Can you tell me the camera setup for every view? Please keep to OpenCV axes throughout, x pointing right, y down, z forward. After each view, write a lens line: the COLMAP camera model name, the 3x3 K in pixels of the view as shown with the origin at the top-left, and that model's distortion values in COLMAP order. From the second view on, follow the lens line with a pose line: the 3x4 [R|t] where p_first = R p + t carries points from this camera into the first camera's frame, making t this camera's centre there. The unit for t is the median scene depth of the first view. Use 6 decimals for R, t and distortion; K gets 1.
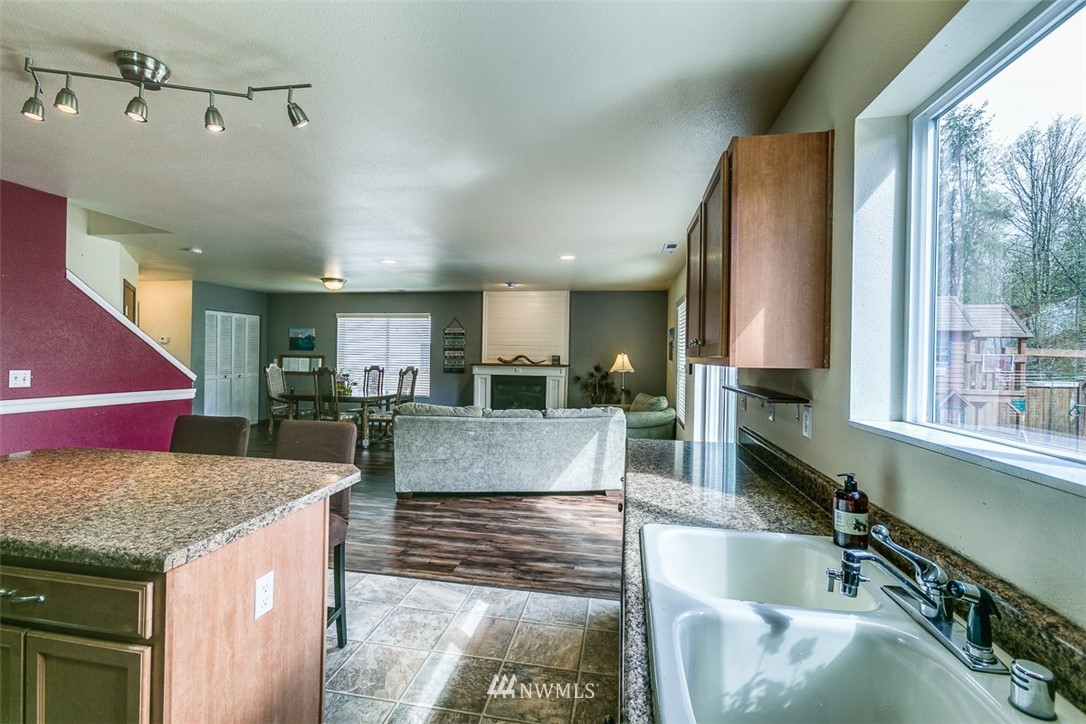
lens RADIAL K [[482.7, 0, 542.2], [0, 482.7, 358.3], [0, 0, 1]] dist [0.000143, 0.000215]
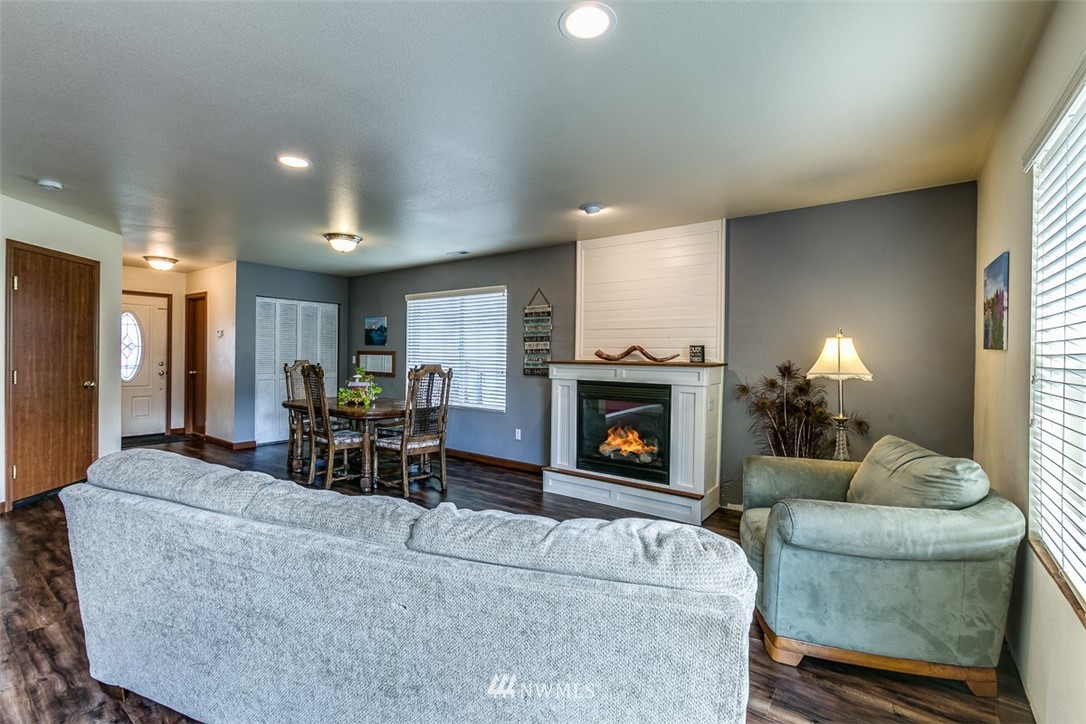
lens RADIAL K [[482.7, 0, 543.5], [0, 482.7, 360.9], [0, 0, 1]] dist [0.000143, 0.000215]
pose [[0.897723, -0.001045, -0.440558, 0.107895], [0.000564, 0.999999, -0.001223, 0.011668], [0.440559, 0.000850, 0.897723, 0.458000]]
